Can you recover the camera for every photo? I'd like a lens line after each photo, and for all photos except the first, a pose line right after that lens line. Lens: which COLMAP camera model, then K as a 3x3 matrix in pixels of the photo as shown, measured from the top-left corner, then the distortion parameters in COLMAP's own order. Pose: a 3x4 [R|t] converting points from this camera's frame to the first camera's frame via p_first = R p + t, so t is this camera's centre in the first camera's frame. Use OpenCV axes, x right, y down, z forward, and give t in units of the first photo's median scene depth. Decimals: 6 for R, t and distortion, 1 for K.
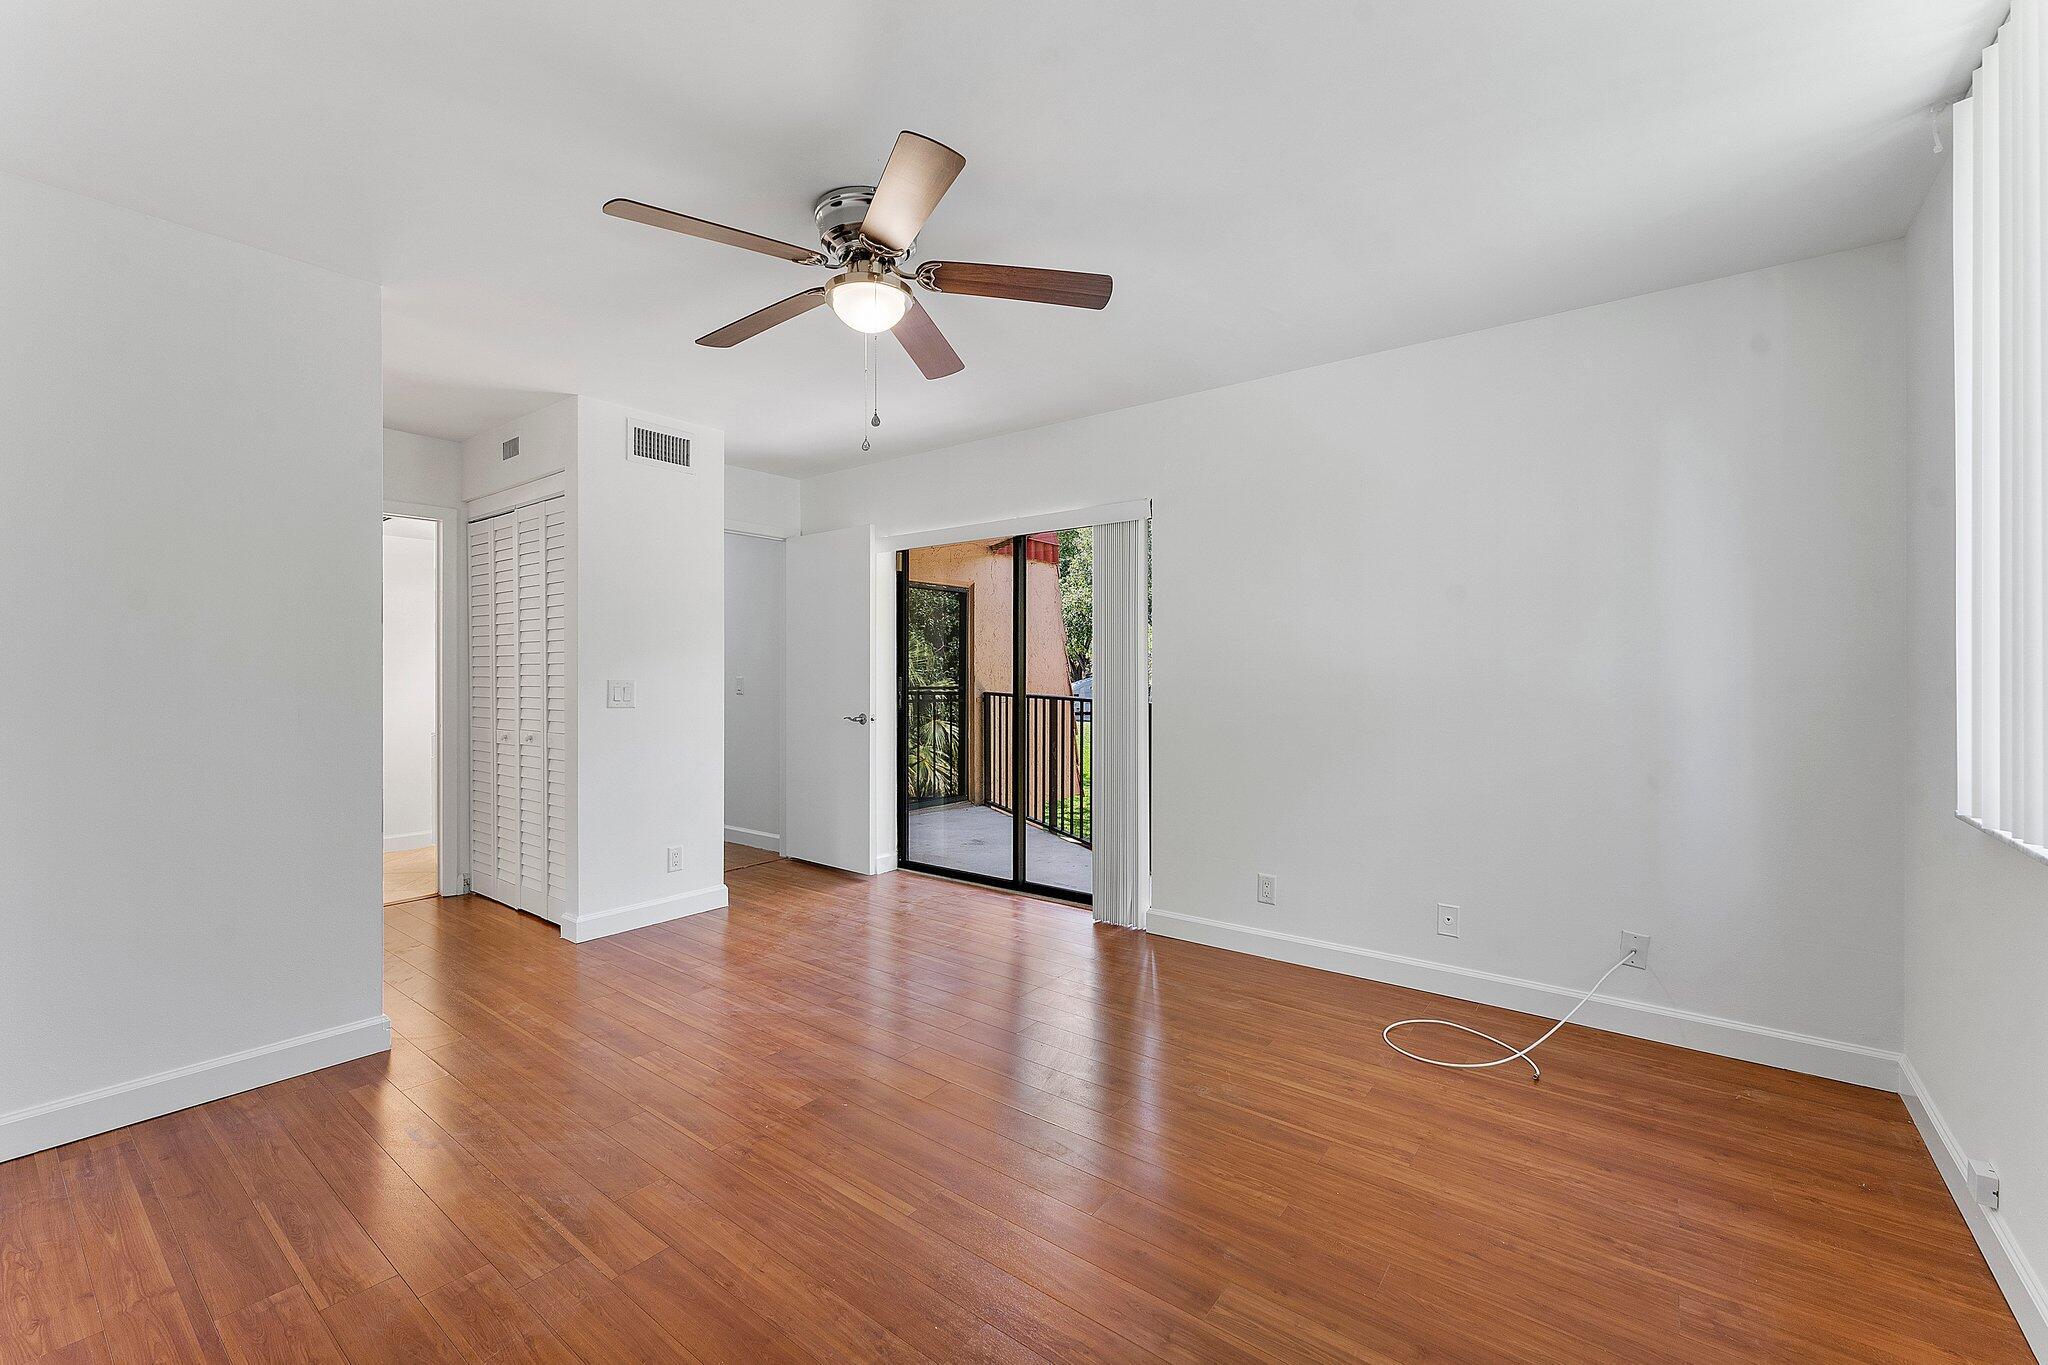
lens RADIAL K [[833.1, 0, 1024.0], [0, 833.1, 682.5], [0, 0, 1]] dist [0.000138, 0.000060]
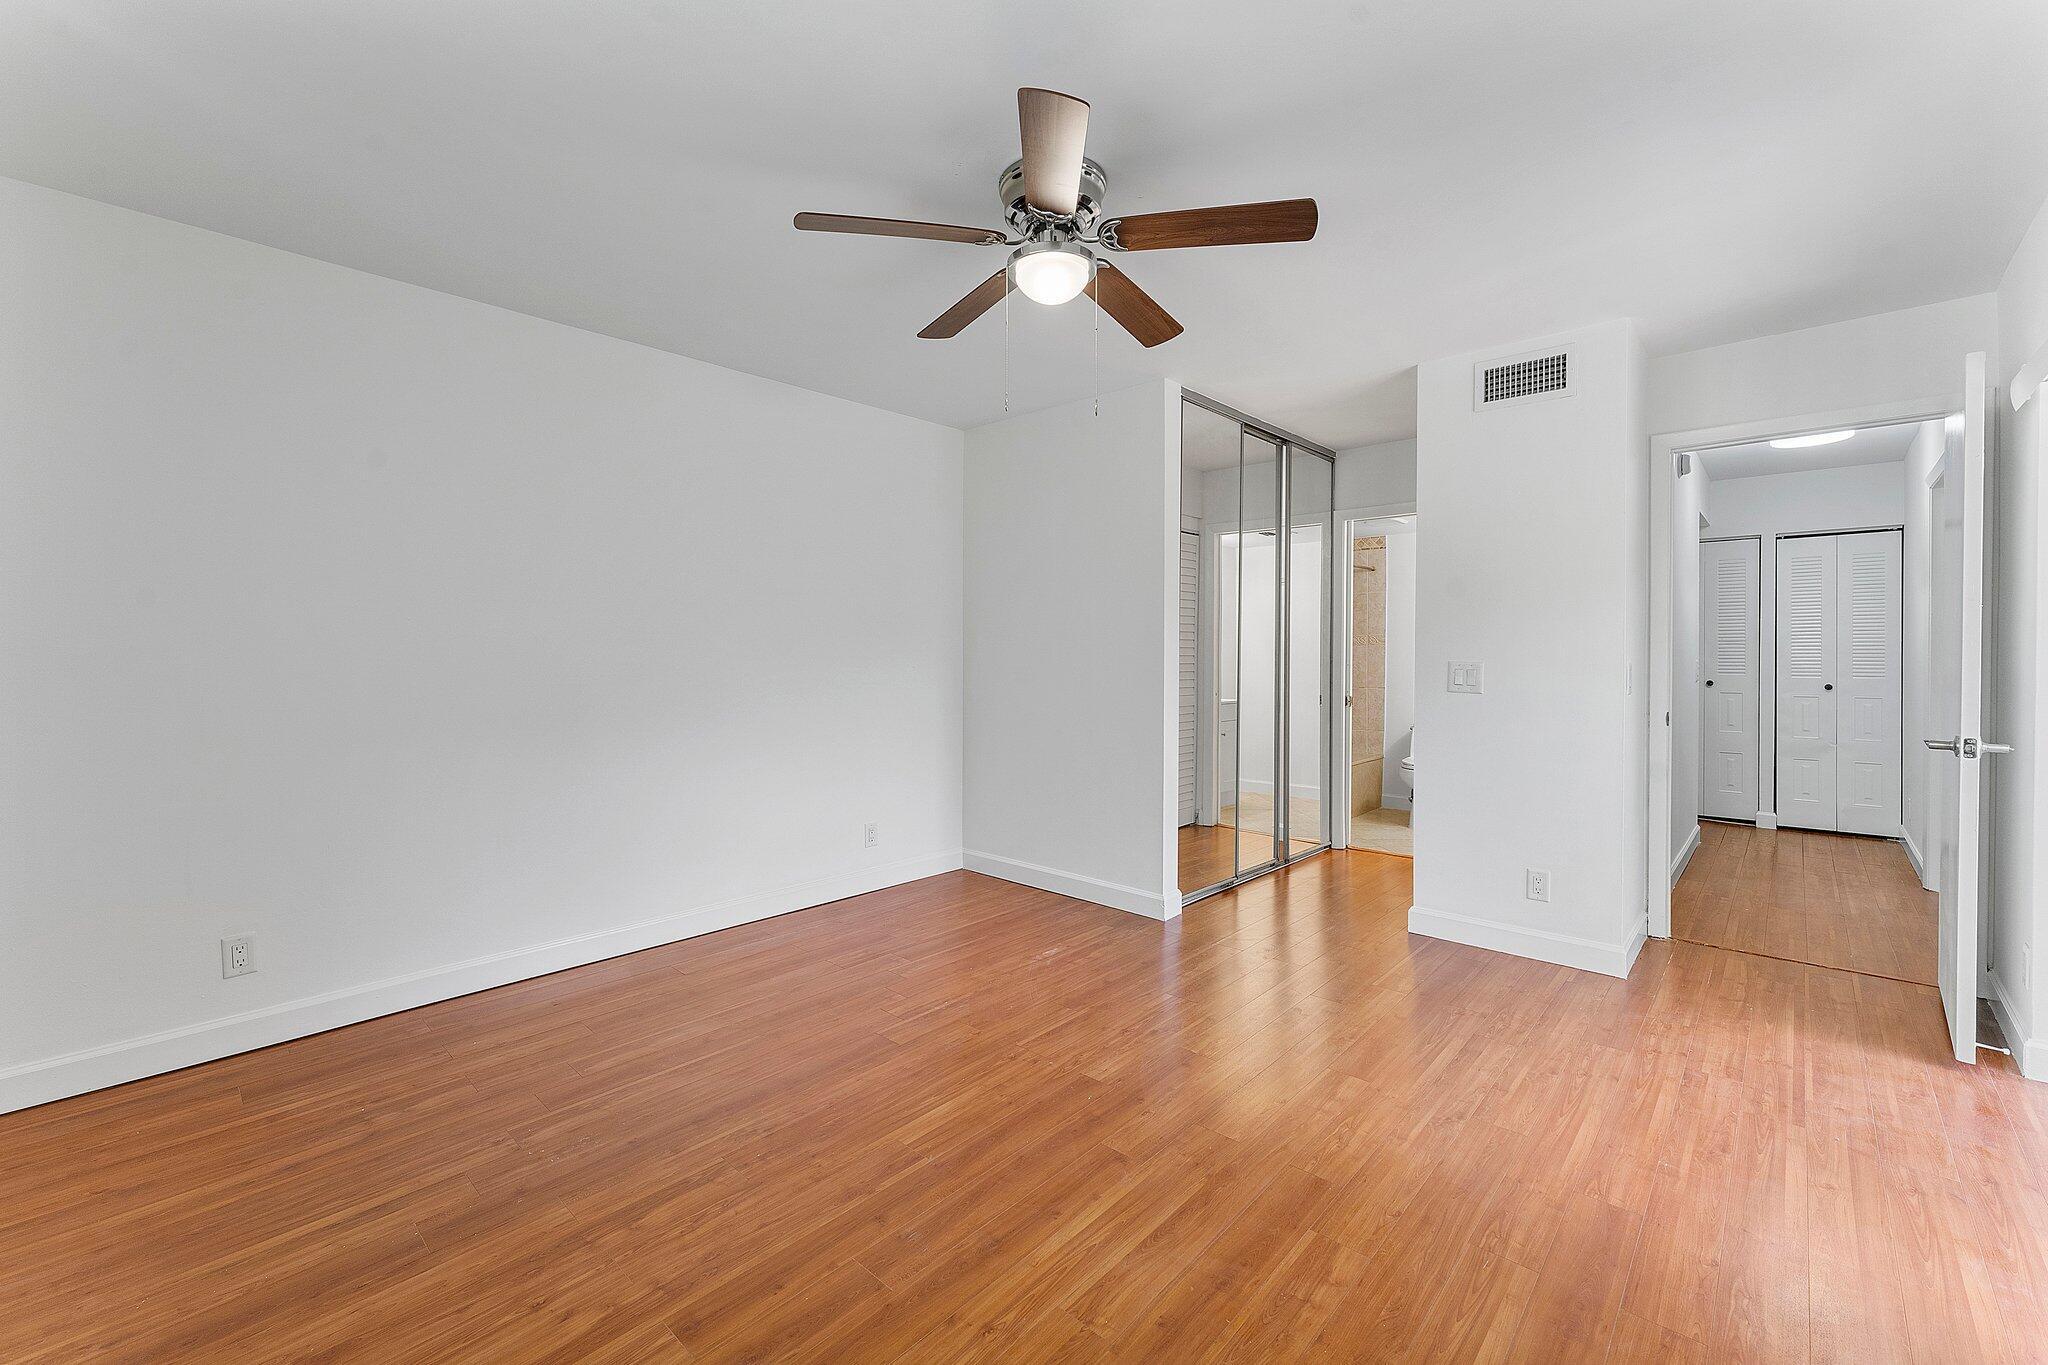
lens RADIAL K [[833.1, 0, 1024.0], [0, 833.1, 682.5], [0, 0, 1]] dist [0.000138, 0.000060]
pose [[-0.098537, 0.032234, -0.994611, 0.786213], [-0.015648, 0.999301, 0.033937, -0.003548], [0.995010, 0.018908, -0.097964, 1.107015]]
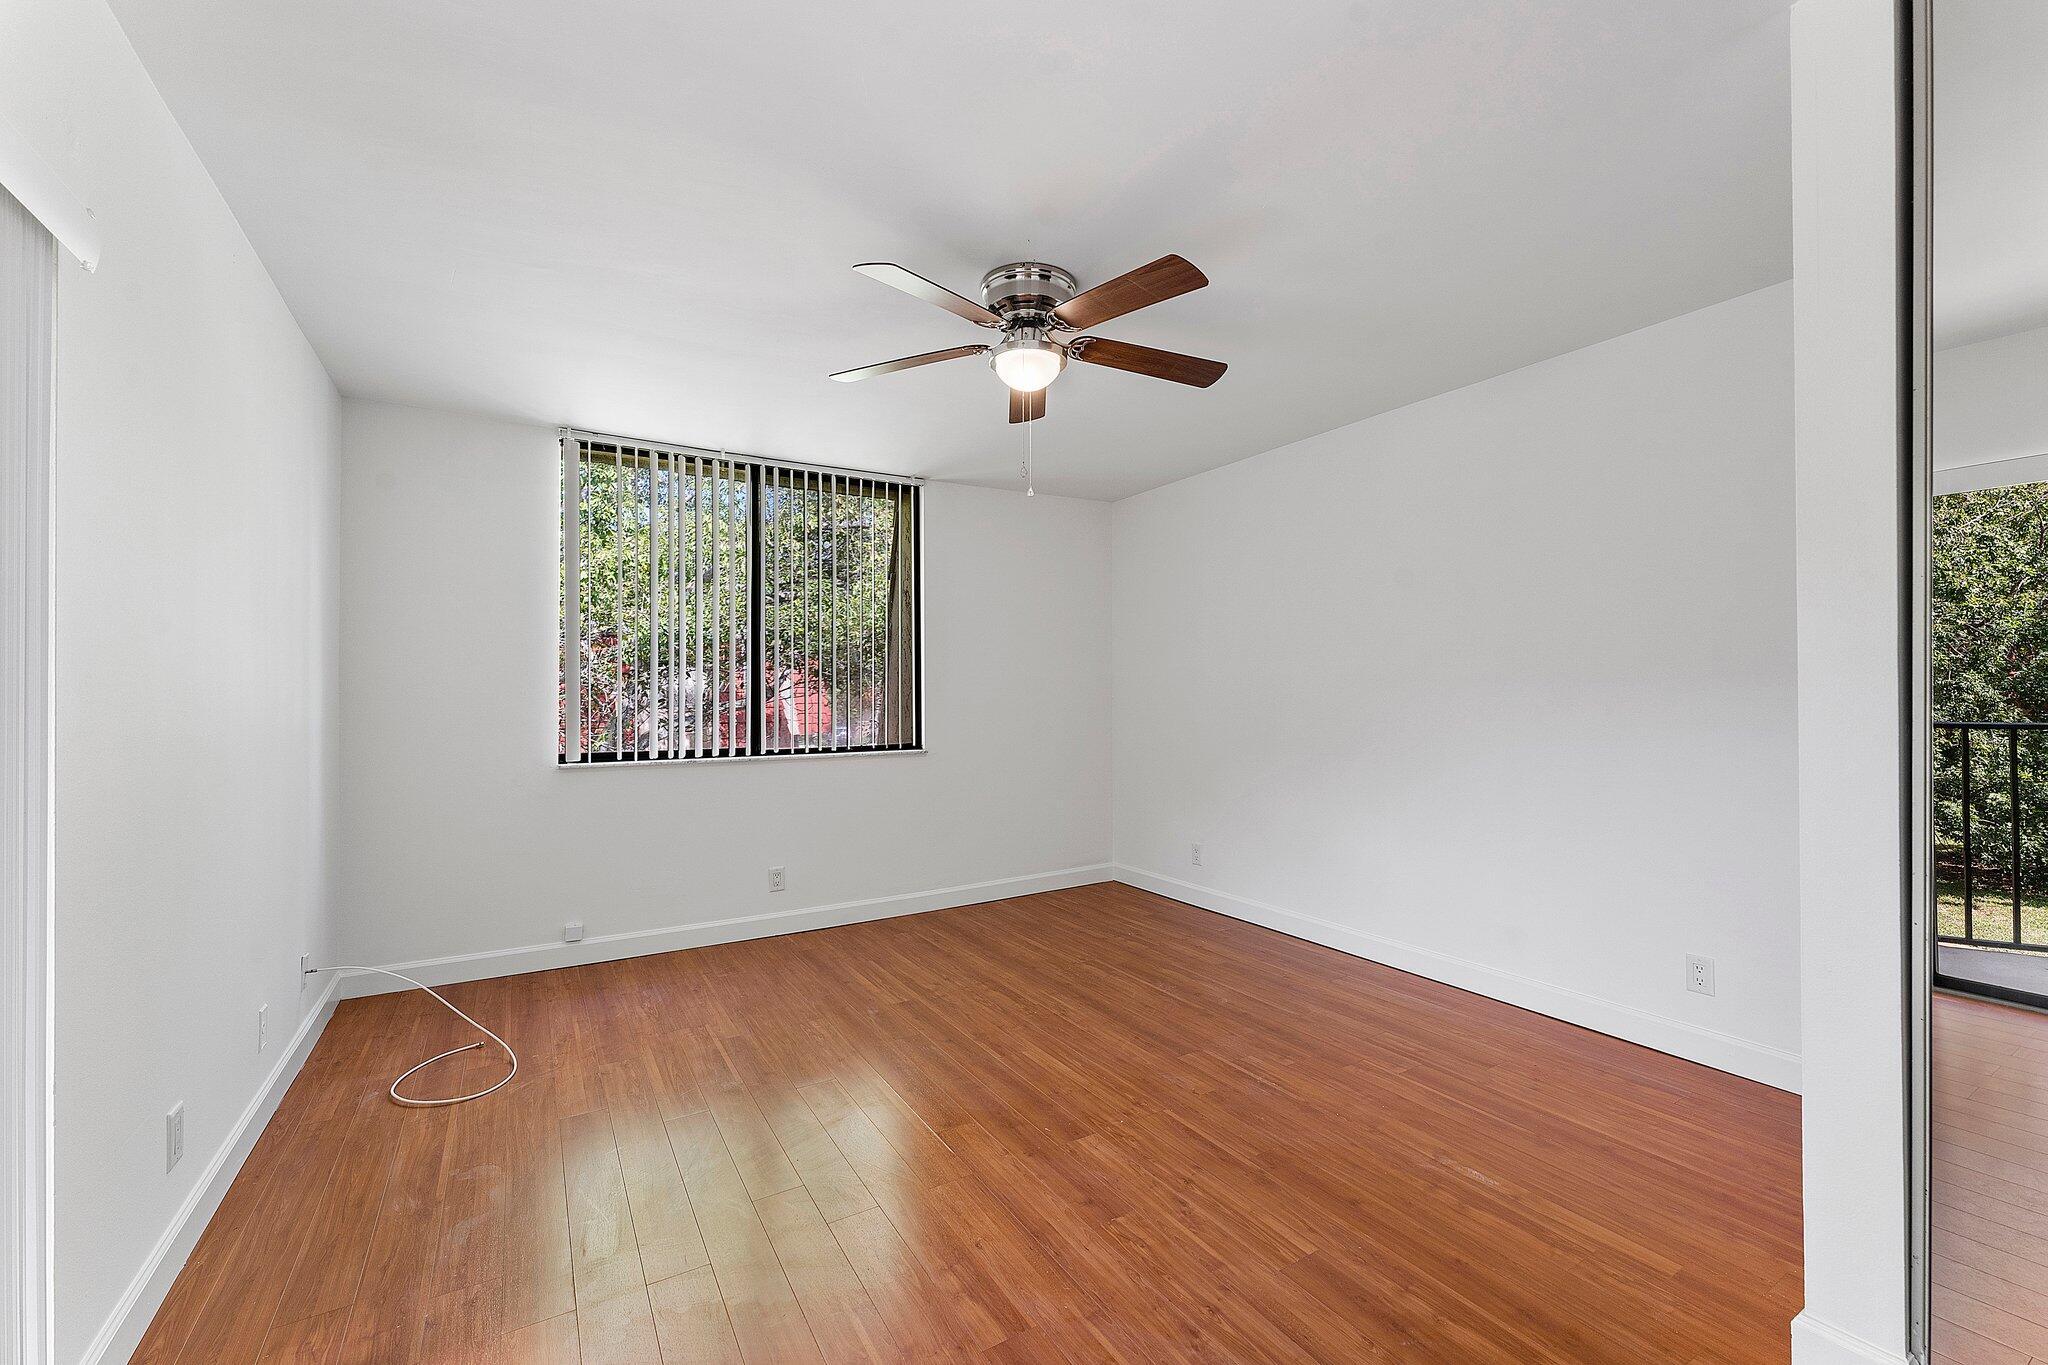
lens RADIAL K [[833.1, 0, 1024.0], [0, 833.1, 682.5], [0, 0, 1]] dist [0.000138, 0.000060]
pose [[-0.927457, 0.011037, 0.373767, -0.617991], [0.013047, 0.999911, 0.002850, -0.033486], [-0.373702, 0.007520, -0.927518, 2.101610]]
